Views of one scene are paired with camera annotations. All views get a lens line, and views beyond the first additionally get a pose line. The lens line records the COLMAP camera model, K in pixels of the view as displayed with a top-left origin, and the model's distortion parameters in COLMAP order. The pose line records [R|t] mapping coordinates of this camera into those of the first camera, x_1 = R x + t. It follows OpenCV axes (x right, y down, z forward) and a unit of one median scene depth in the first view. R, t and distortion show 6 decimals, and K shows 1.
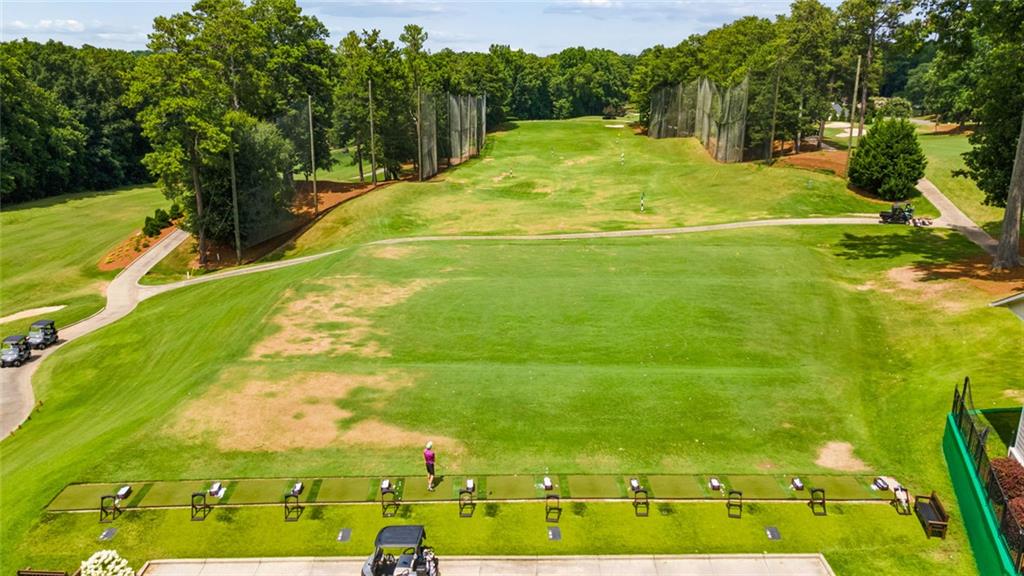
lens RADIAL K [[749.6, 0, 513.0], [0, 749.6, 283.8], [0, 0, 1]] dist [0.044451, 0.000826]
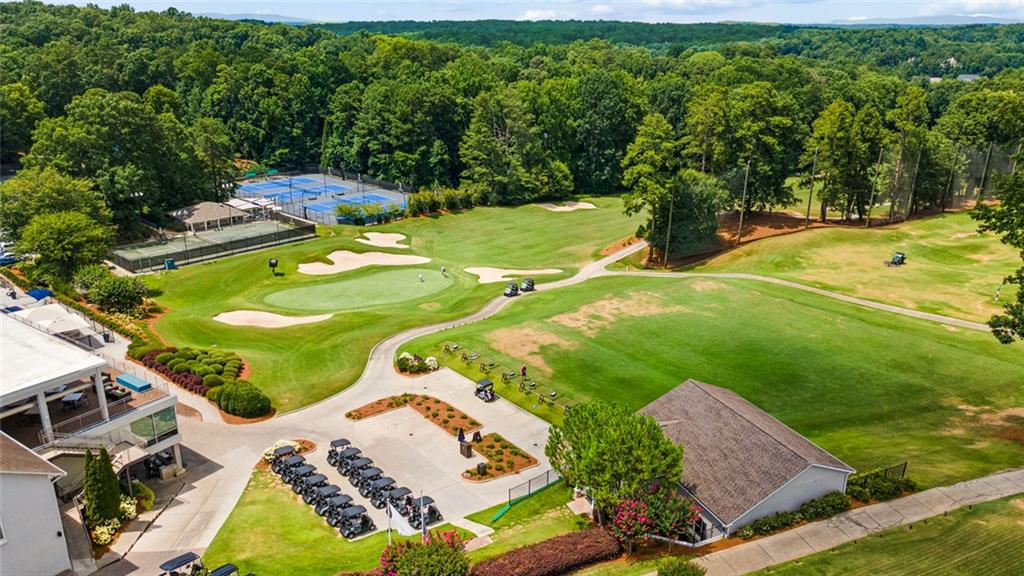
lens RADIAL K [[749.6, 0, 509.1], [0, 749.6, 285.6], [0, 0, 1]] dist [0.044451, 0.000826]
pose [[0.641768, 0.241423, -0.727907, 0.485111], [-0.206657, 0.968487, 0.139014, -0.118317], [0.738530, 0.061212, 0.671436, -0.241001]]
